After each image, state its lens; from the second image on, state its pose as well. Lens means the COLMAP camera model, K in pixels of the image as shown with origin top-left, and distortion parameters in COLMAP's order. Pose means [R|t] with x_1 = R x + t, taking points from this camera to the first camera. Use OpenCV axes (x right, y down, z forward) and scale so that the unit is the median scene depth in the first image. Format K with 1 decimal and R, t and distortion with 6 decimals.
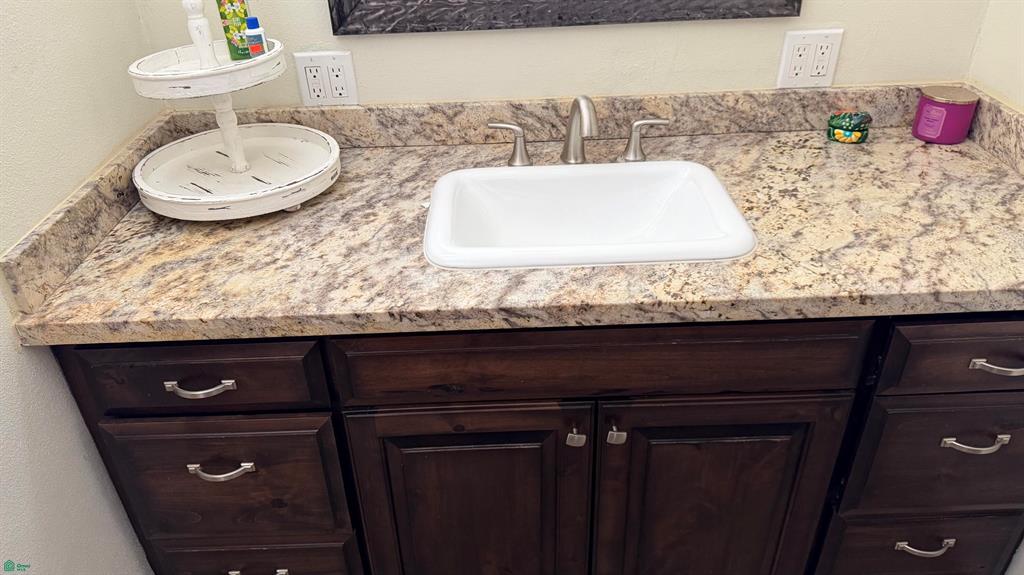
lens RADIAL K [[726.4, 0, 512.0], [0, 726.4, 287.5], [0, 0, 1]] dist [0.054251, -0.090071]
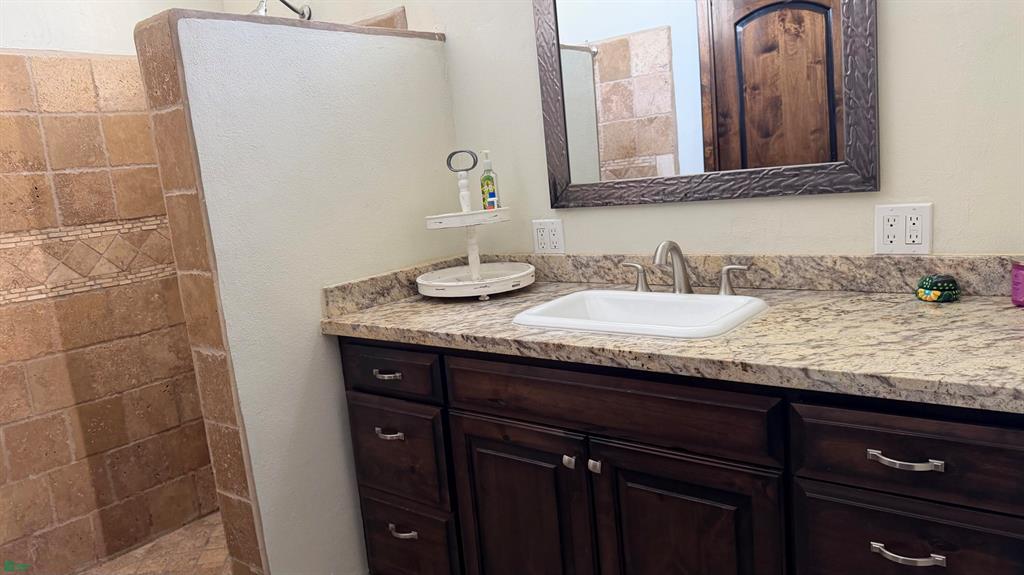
lens RADIAL K [[744.9, 0, 512.0], [0, 744.9, 287.5], [0, 0, 1]] dist [0.003267, 0.001123]
pose [[0.767714, 0.060076, -0.637970, 0.839561], [-0.278321, 0.928044, -0.247532, 0.271756], [0.577193, 0.367595, 0.729193, -0.180003]]
